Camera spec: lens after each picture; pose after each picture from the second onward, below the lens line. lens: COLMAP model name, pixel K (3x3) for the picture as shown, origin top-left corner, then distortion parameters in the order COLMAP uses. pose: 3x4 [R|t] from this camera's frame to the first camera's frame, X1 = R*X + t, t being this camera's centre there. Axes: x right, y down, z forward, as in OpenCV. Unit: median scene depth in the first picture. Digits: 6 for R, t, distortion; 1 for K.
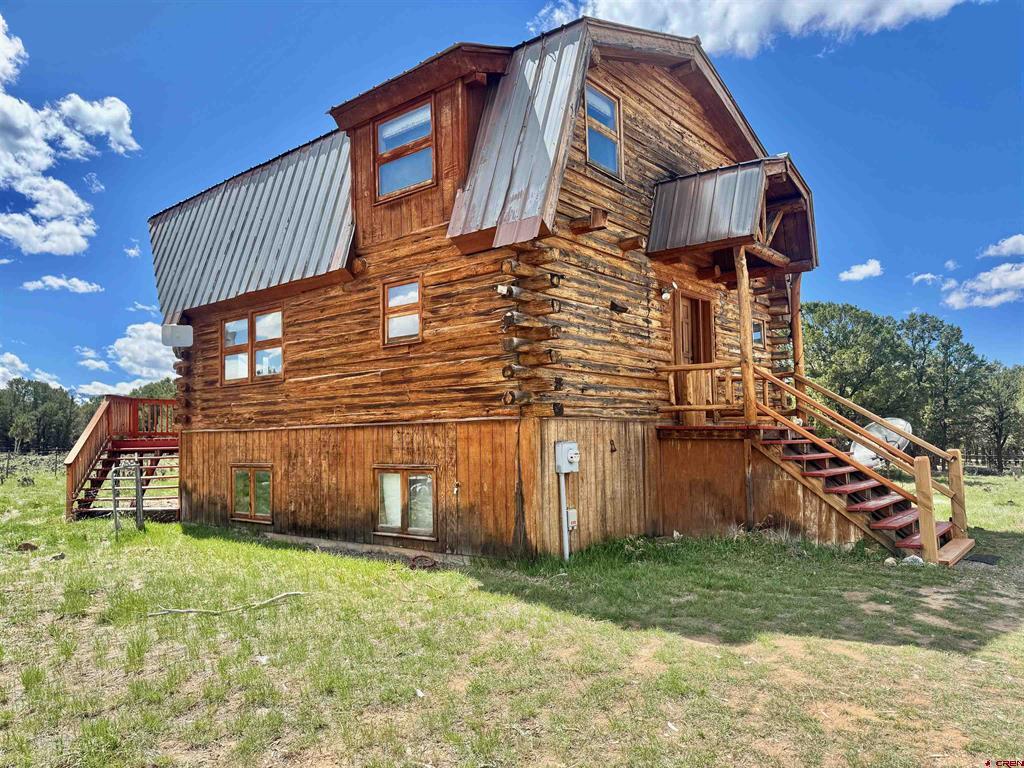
lens RADIAL K [[717.0, 0, 512.0], [0, 717.0, 384.0], [0, 0, 1]] dist [0.102325, -0.125684]
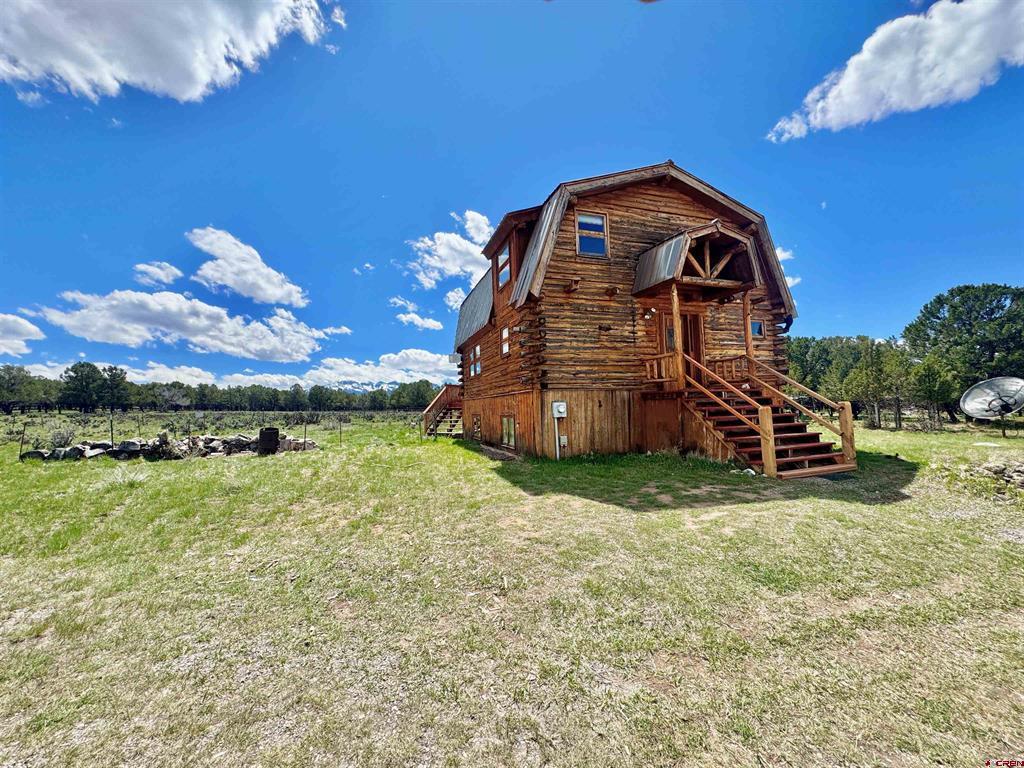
lens RADIAL K [[405.4, 0, 512.0], [0, 405.4, 384.0], [0, 0, 1]] dist [-0.000213, 0.000085]
pose [[0.850458, -0.039647, -0.524546, 0.493286], [0.054469, 0.998433, 0.012847, 0.010006], [0.523215, -0.039497, 0.851285, -0.009126]]
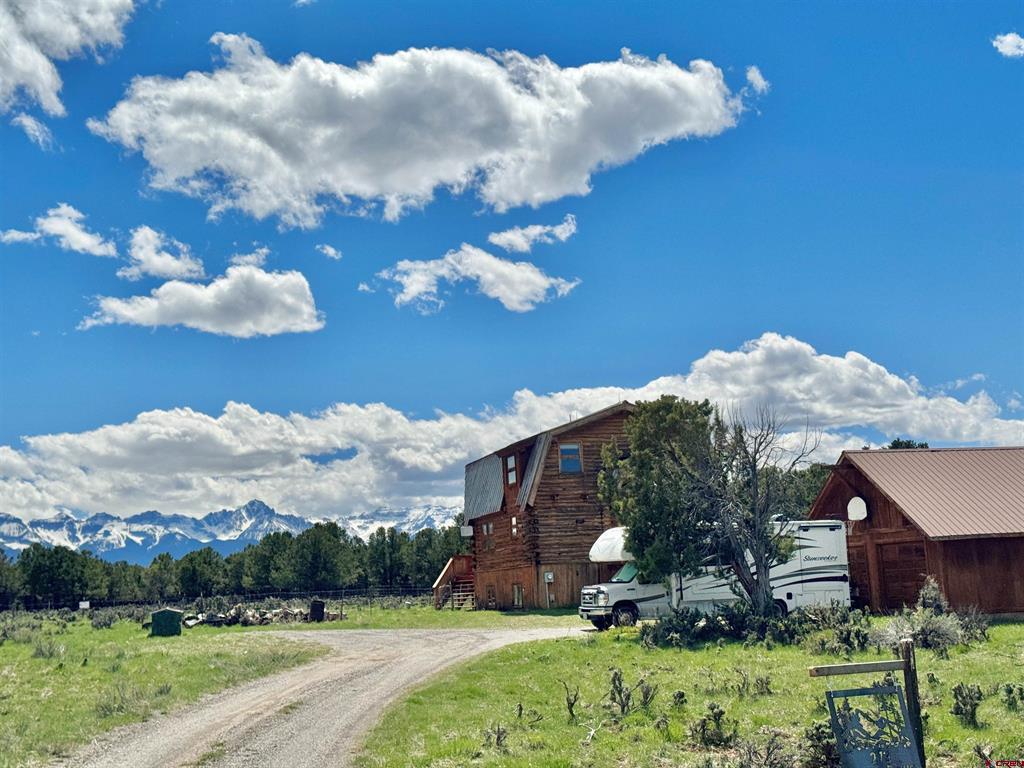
lens RADIAL K [[1435.0, 0, 512.0], [0, 1435.0, 384.0], [0, 0, 1]] dist [0.191173, 0.002657]
pose [[0.829783, -0.106543, -0.547821, 3.039410], [0.077044, 0.994078, -0.076636, -0.231293], [0.552742, 0.021385, 0.833078, -3.774405]]
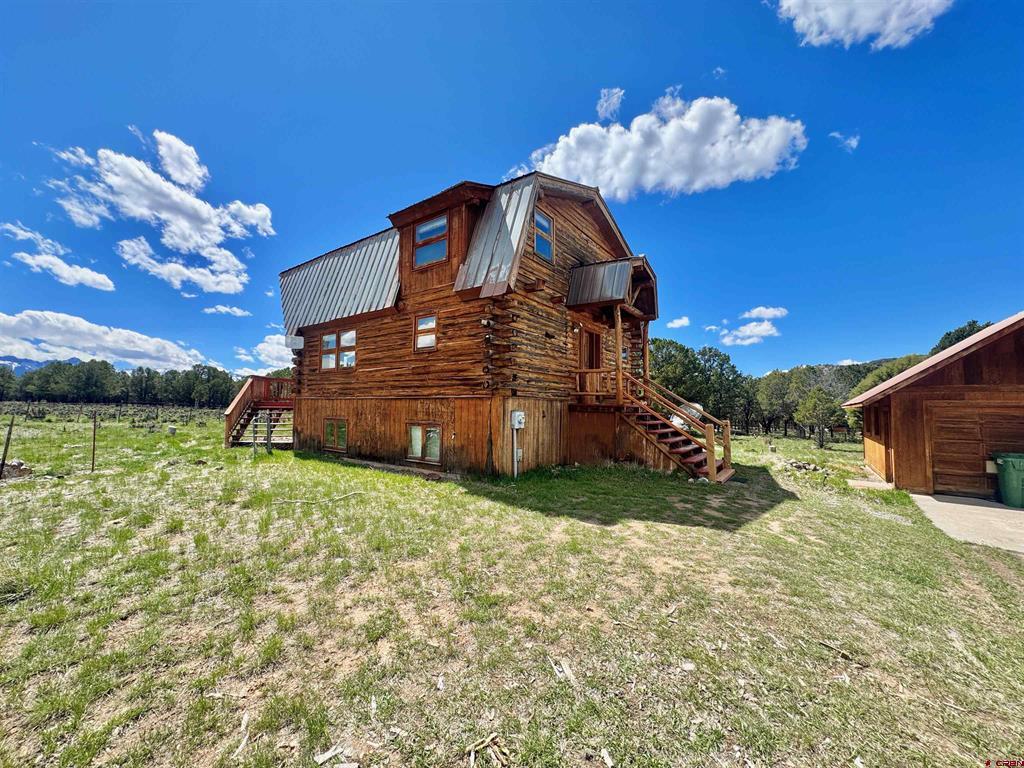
lens RADIAL K [[405.4, 0, 512.0], [0, 405.4, 384.0], [0, 0, 1]] dist [-0.000213, 0.000085]
pose [[0.997457, 0.033555, 0.062876, -0.002959], [-0.034458, 0.999317, 0.013333, 0.002052], [-0.062386, -0.015466, 0.997932, 0.011881]]
